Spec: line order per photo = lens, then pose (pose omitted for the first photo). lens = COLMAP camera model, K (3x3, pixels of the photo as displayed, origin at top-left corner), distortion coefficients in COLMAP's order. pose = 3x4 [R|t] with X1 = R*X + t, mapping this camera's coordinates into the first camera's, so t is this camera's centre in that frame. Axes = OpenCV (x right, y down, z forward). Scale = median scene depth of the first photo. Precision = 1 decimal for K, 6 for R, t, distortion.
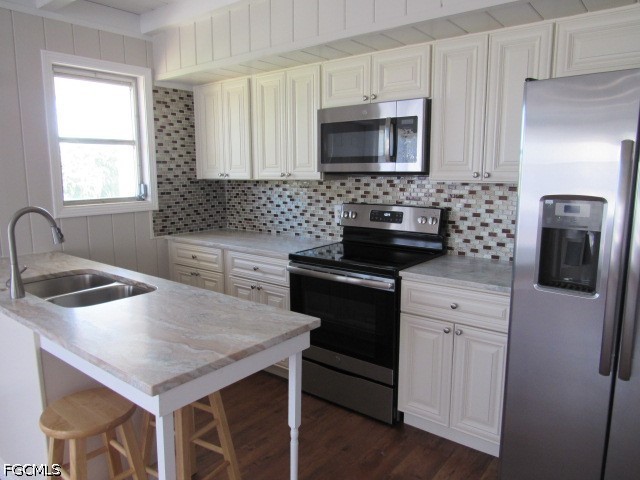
lens RADIAL K [[461.2, 0, 317.9], [0, 461.2, 241.6], [0, 0, 1]] dist [-0.020158, 0.004537]
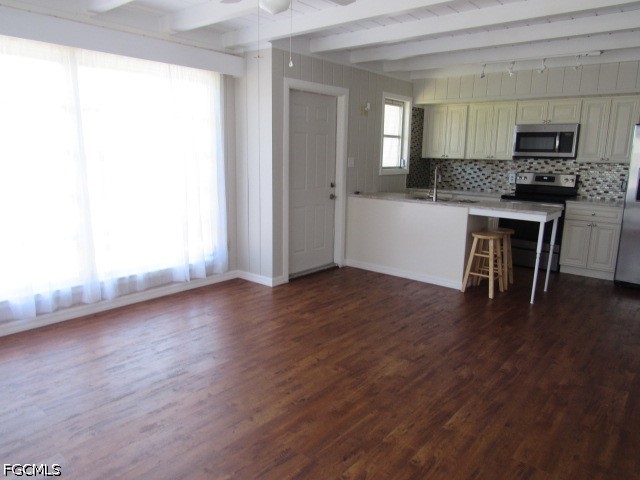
lens RADIAL K [[461.2, 0, 317.9], [0, 461.2, 241.6], [0, 0, 1]] dist [-0.020158, 0.004537]
pose [[0.999559, 0.027430, -0.011386, -0.720191], [-0.027012, 0.999010, 0.035334, 0.155294], [0.012344, -0.035010, 0.999311, -0.910567]]
